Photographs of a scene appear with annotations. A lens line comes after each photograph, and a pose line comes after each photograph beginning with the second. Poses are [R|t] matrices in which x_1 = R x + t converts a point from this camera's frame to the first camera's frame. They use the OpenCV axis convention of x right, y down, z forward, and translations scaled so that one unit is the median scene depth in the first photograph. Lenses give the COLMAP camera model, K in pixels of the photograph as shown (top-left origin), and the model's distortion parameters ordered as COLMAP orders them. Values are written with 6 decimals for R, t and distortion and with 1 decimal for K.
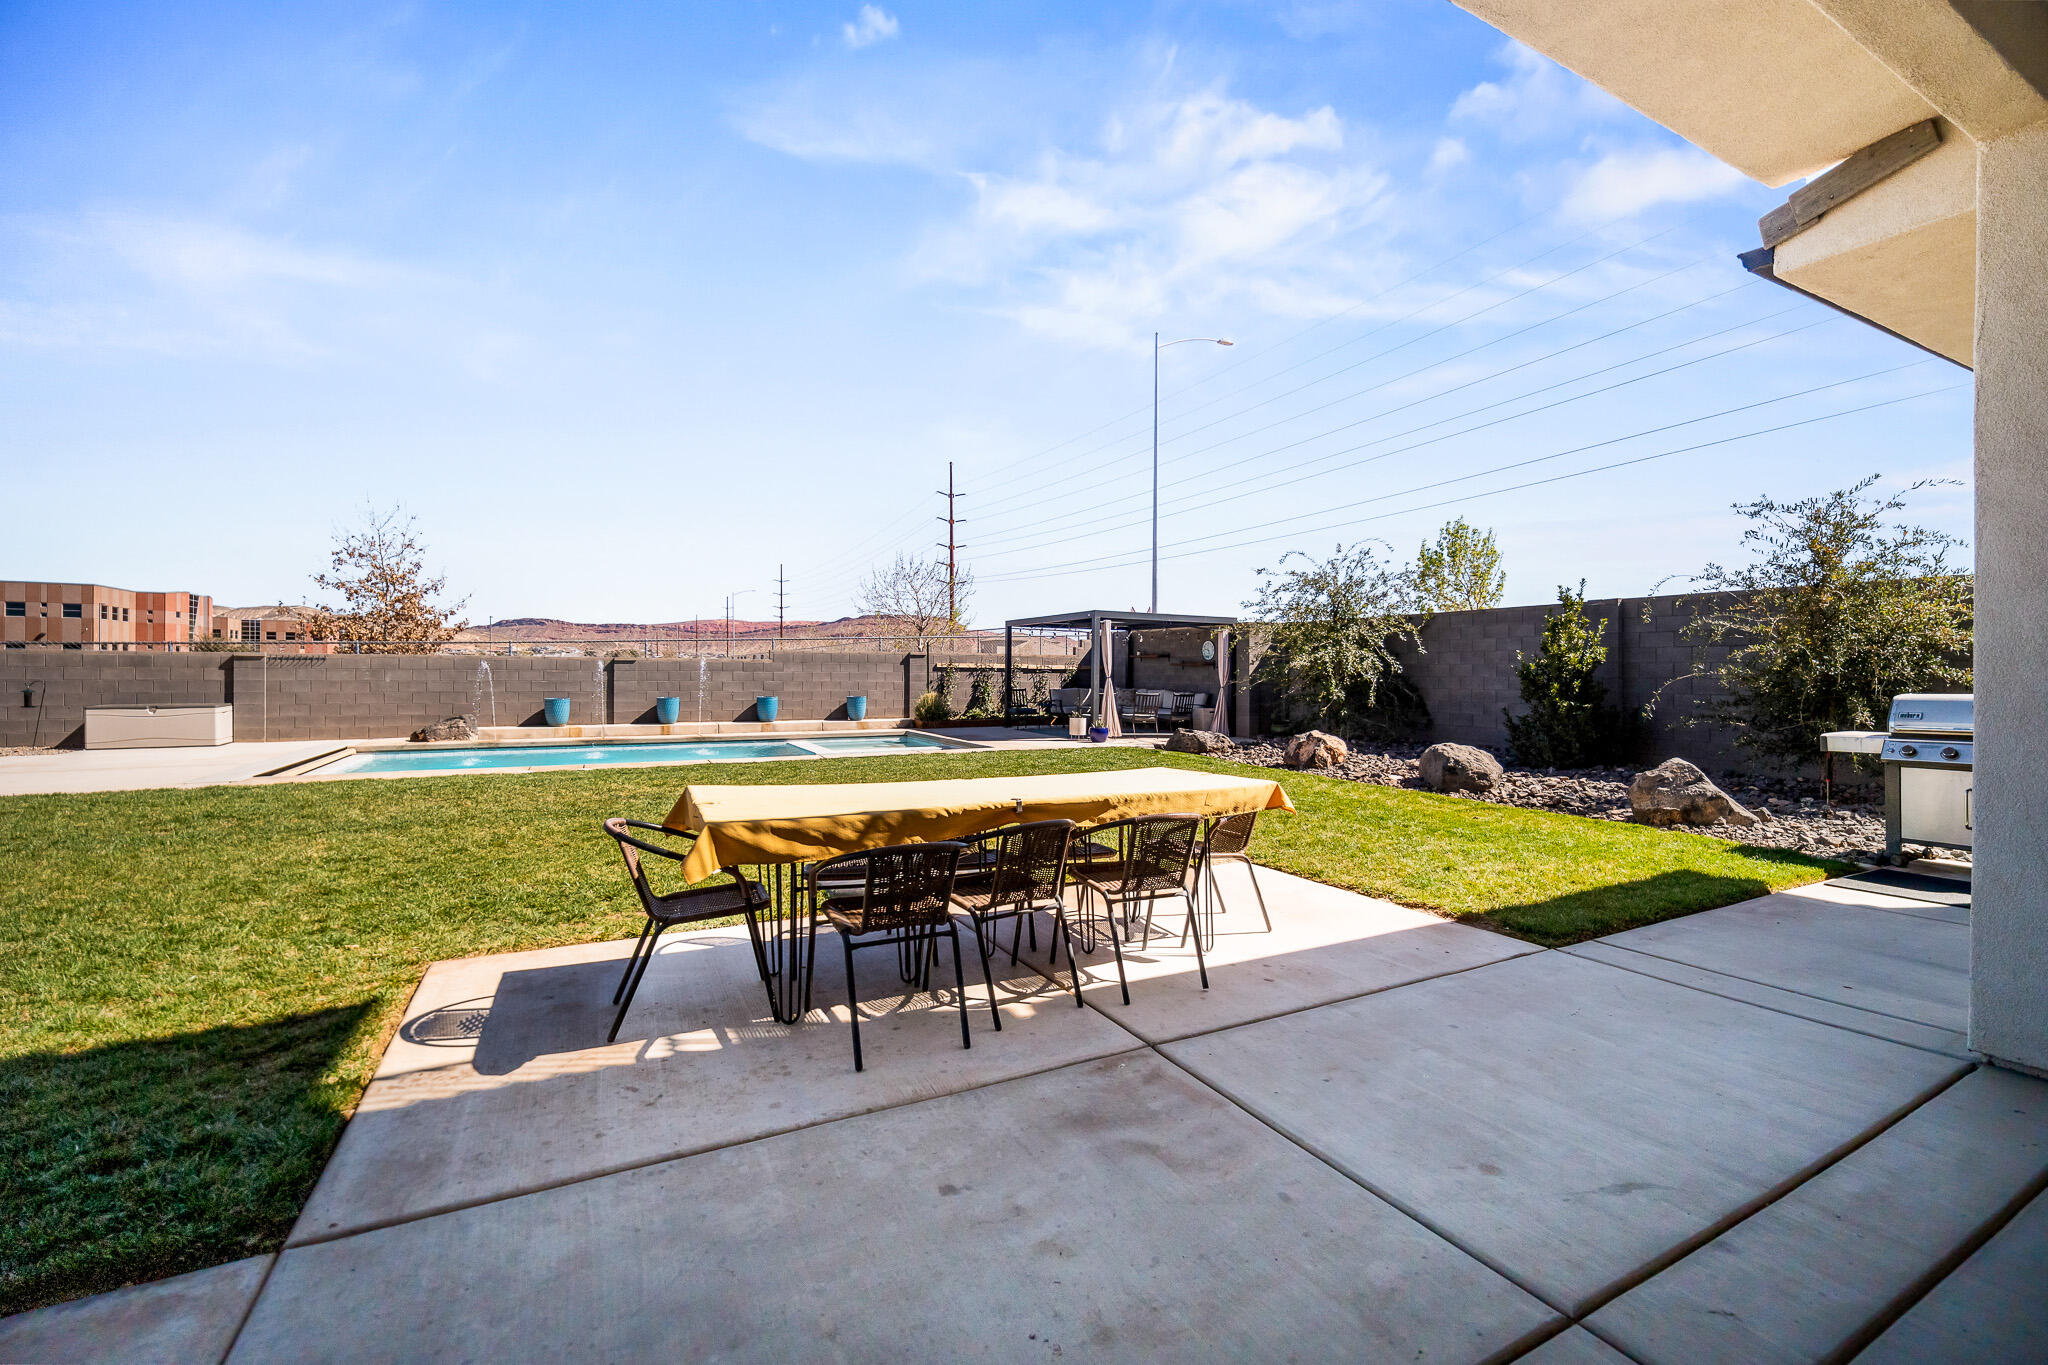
lens RADIAL K [[833.7, 0, 1034.6], [0, 833.7, 687.6], [0, 0, 1]] dist [-0.003459, 0.001489]
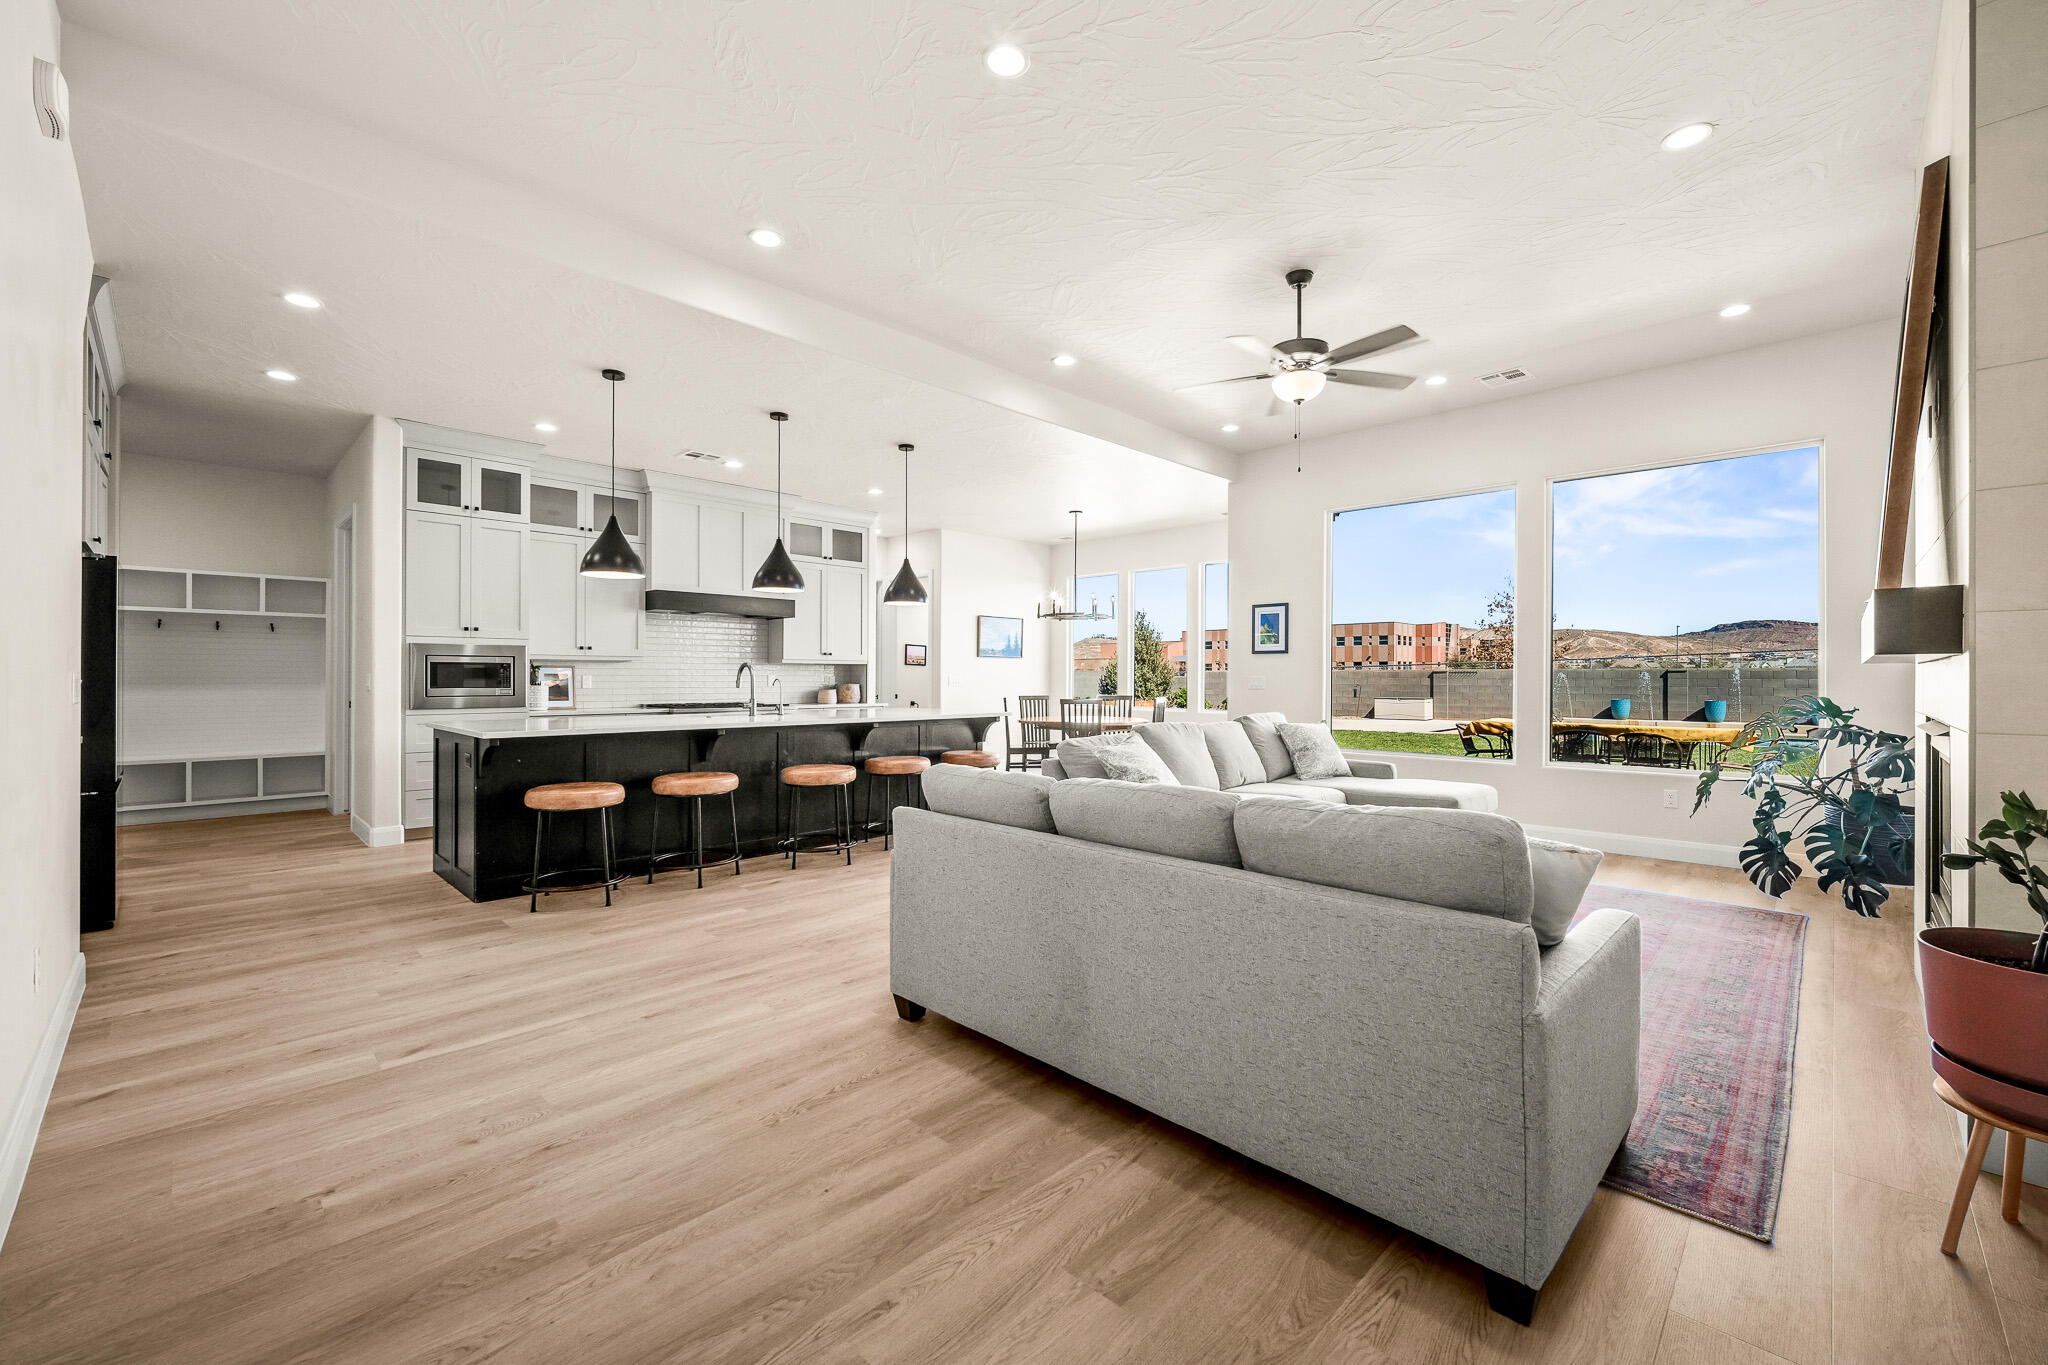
lens RADIAL K [[833.7, 0, 1052.3], [0, 833.7, 676.3], [0, 0, 1]] dist [-0.003459, 0.001489]
pose [[0.328240, -0.007057, -0.944568, 0.341252], [-0.017083, 0.999764, -0.013405, 0.007625], [0.944440, 0.020536, 0.328042, -0.267735]]
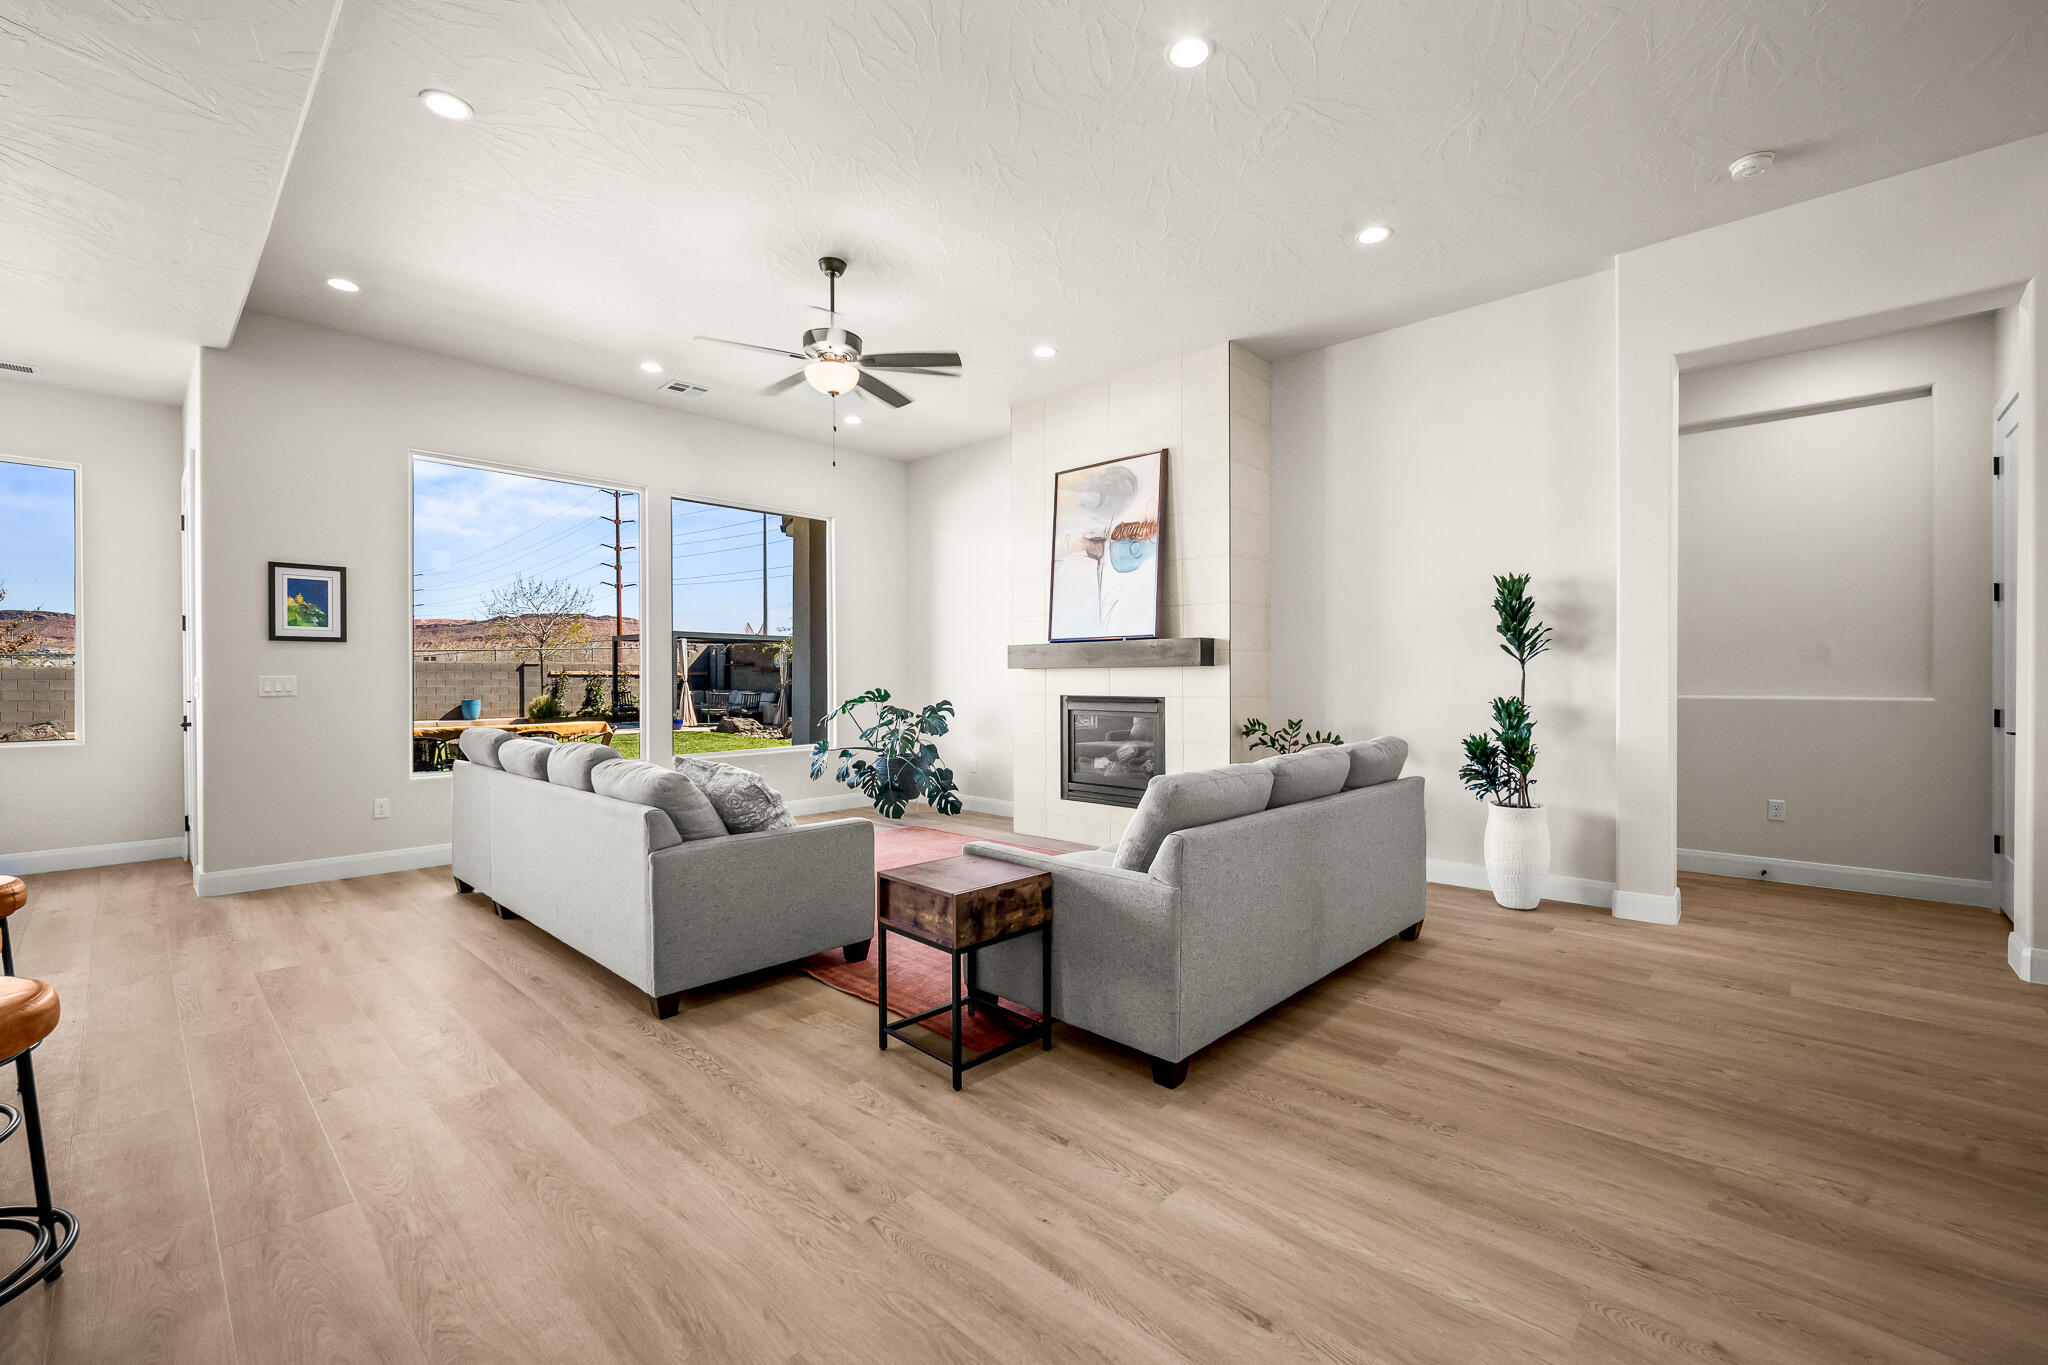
lens RADIAL K [[833.7, 0, 1023.5], [0, 833.7, 682.7], [0, 0, 1]] dist [-0.003459, 0.001489]
pose [[0.943768, -0.009262, 0.330480, 0.130212], [0.013022, 0.999873, -0.009165, 0.007776], [-0.330353, 0.012954, 0.943769, -0.353073]]
